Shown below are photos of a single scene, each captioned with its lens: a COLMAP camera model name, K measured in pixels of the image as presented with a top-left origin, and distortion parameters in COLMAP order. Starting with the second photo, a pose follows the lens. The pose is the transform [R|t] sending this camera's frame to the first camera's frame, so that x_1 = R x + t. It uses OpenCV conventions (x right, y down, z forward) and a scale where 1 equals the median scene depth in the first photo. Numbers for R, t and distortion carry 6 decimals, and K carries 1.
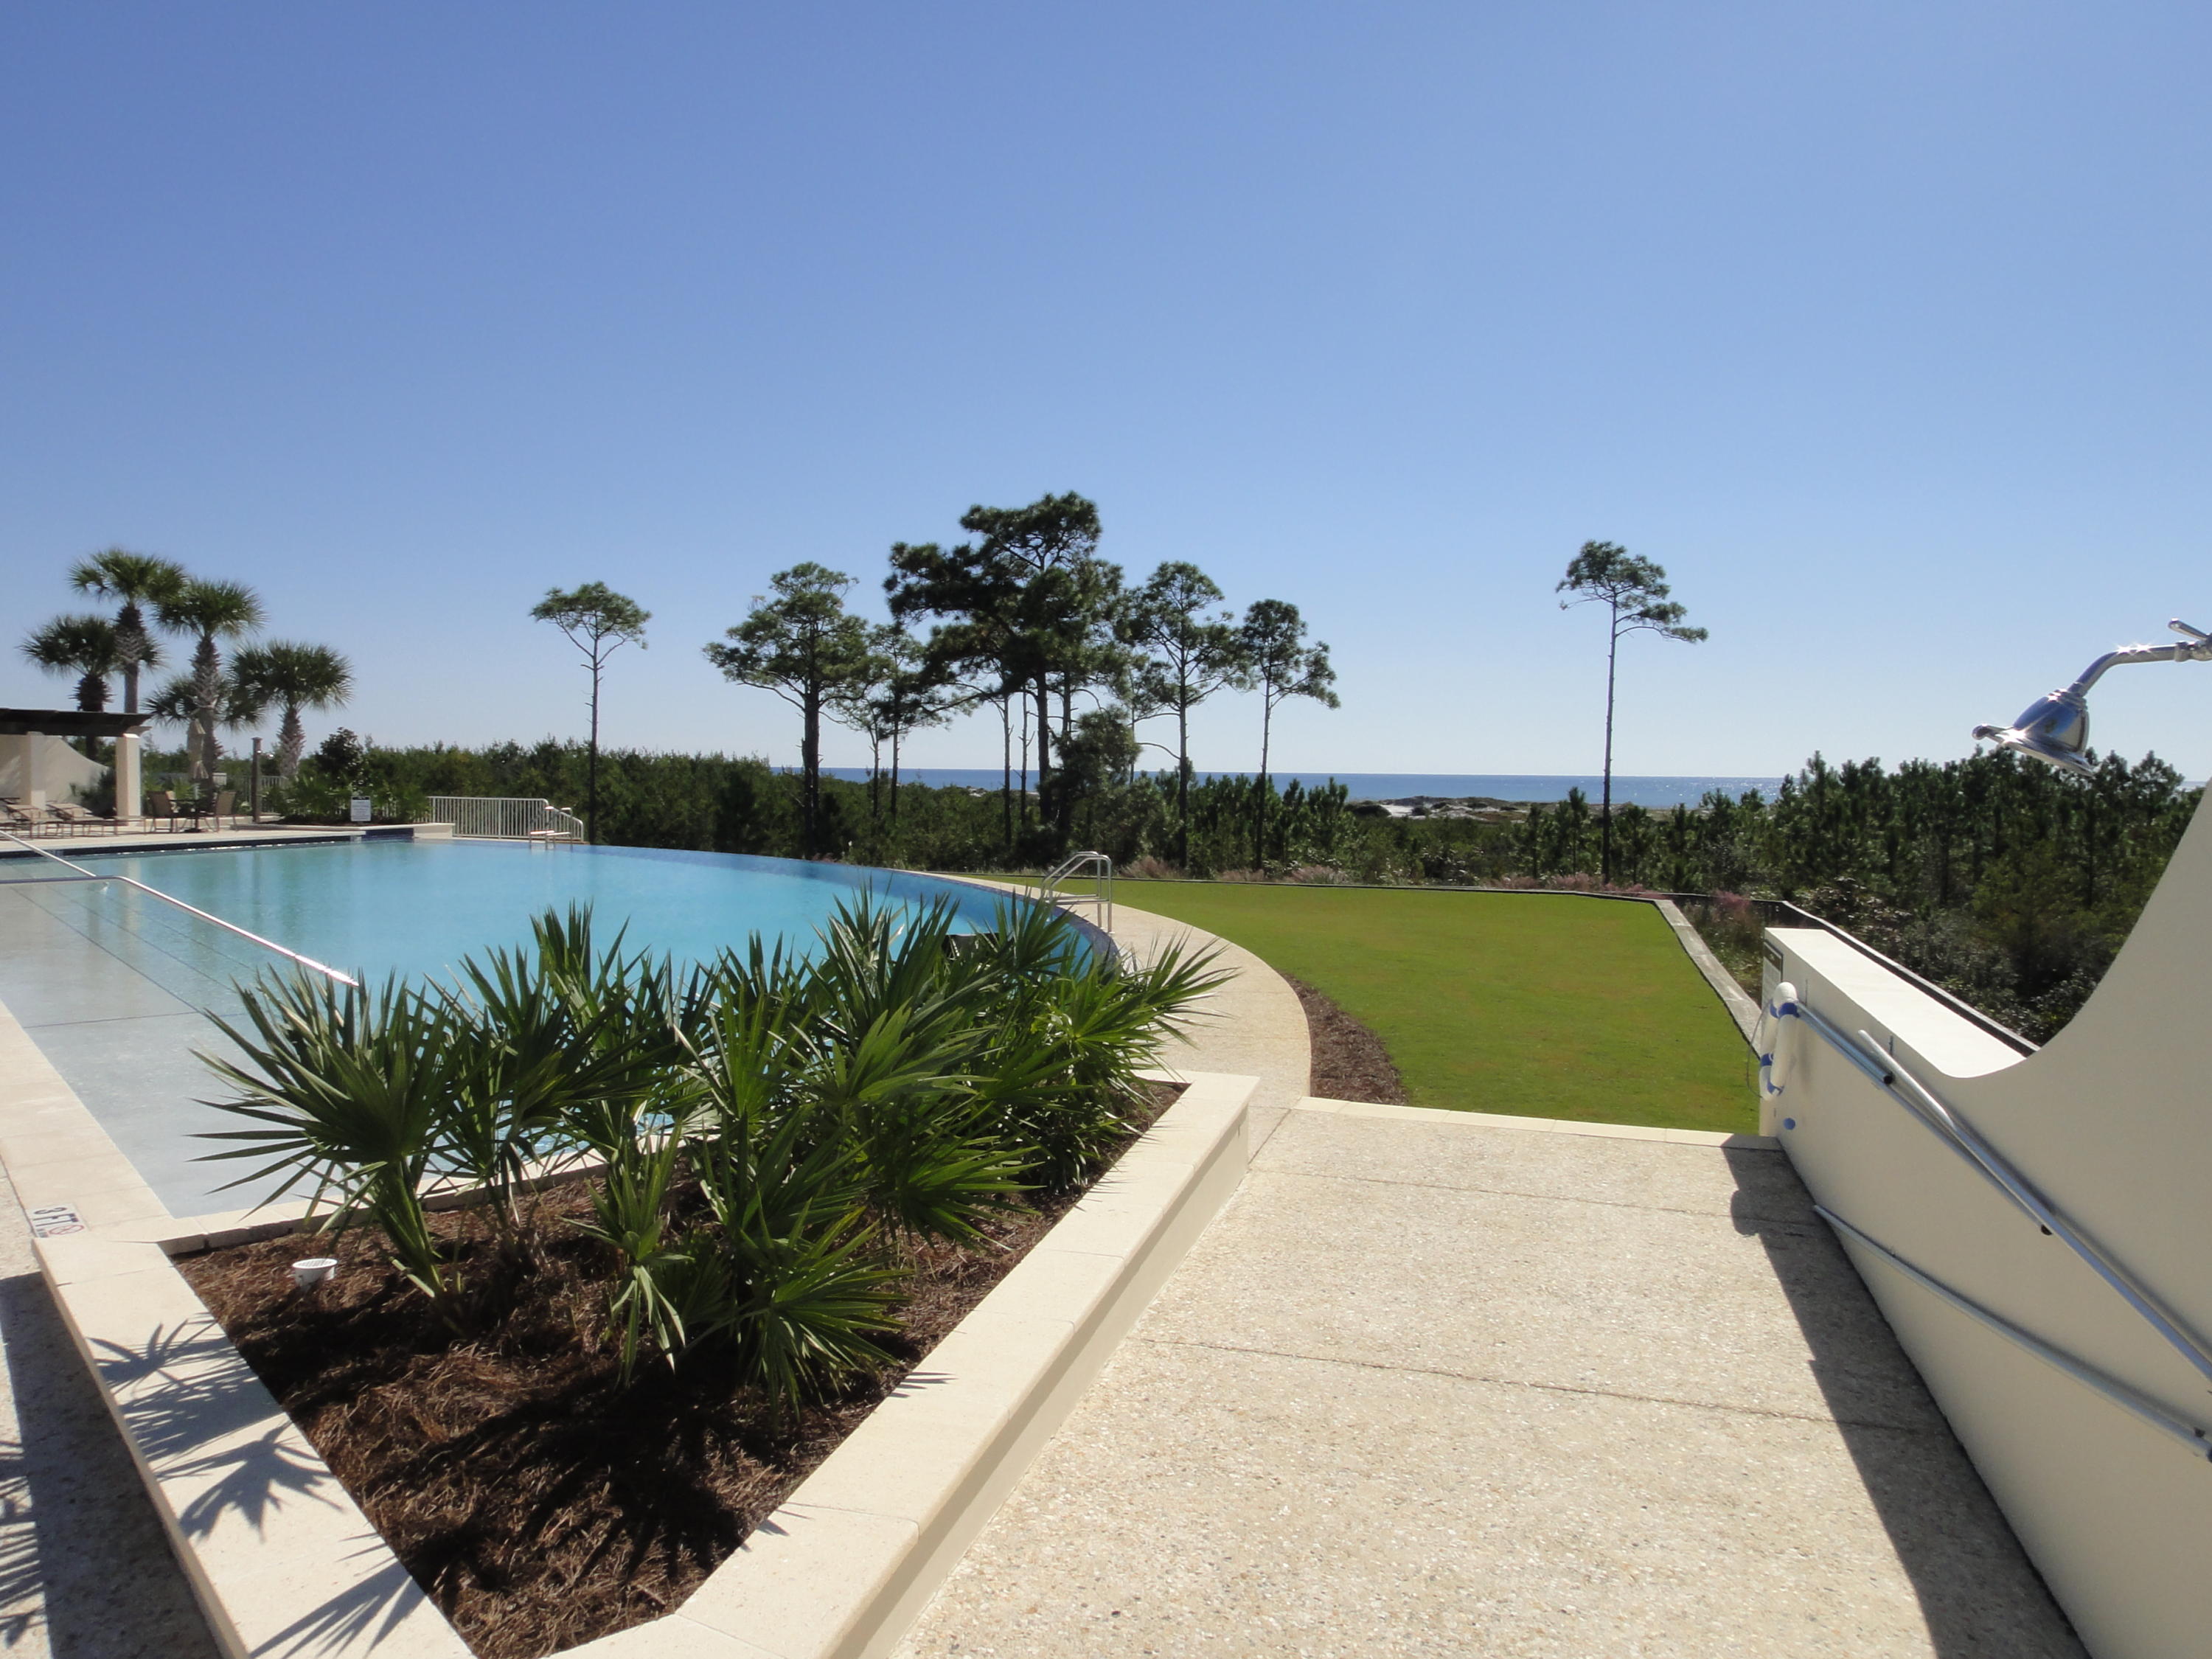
lens RADIAL K [[1601.2, 0, 1103.9], [0, 1601.2, 819.4], [0, 0, 1]] dist [0.030354, -0.037679]
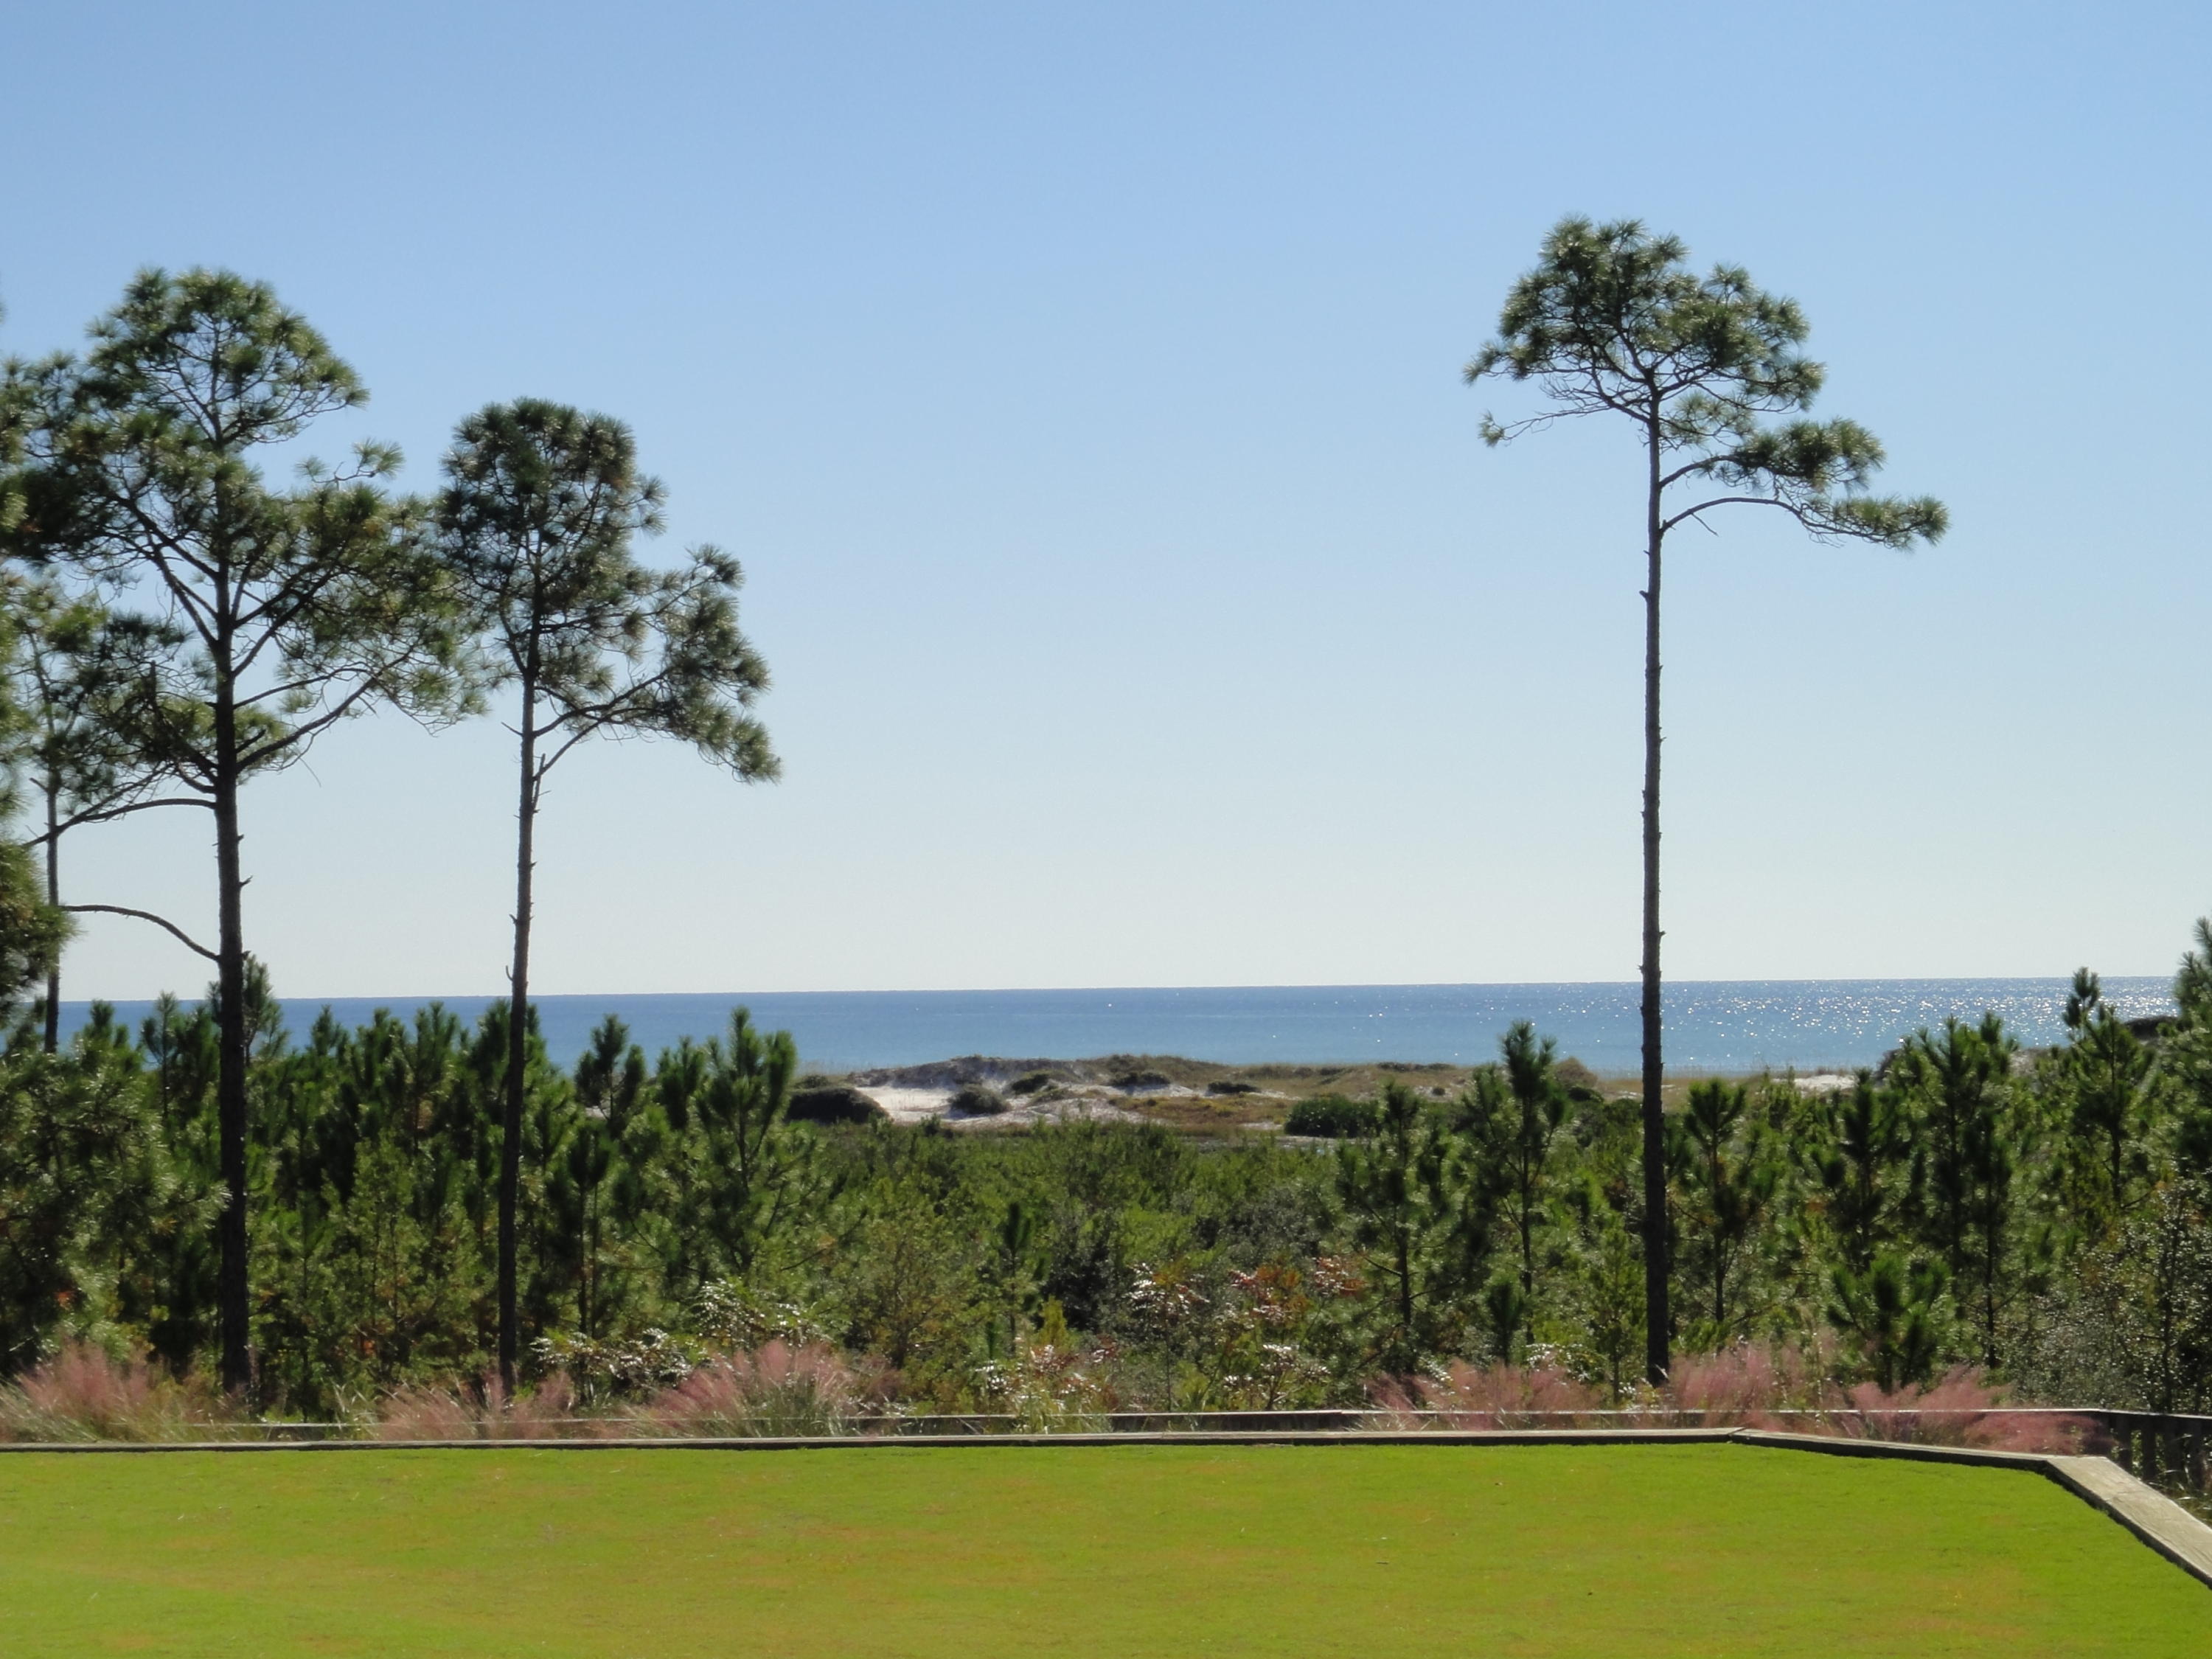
lens RADIAL K [[4879.5, 0, 1194.6], [0, 4879.5, 821.7], [0, 0, 1]] dist [0.104876, -0.727102]
pose [[0.970585, -0.013986, 0.240351, 0.007042], [0.029442, 0.997713, -0.060836, -0.004144], [-0.238950, 0.066123, 0.968778, 0.115847]]
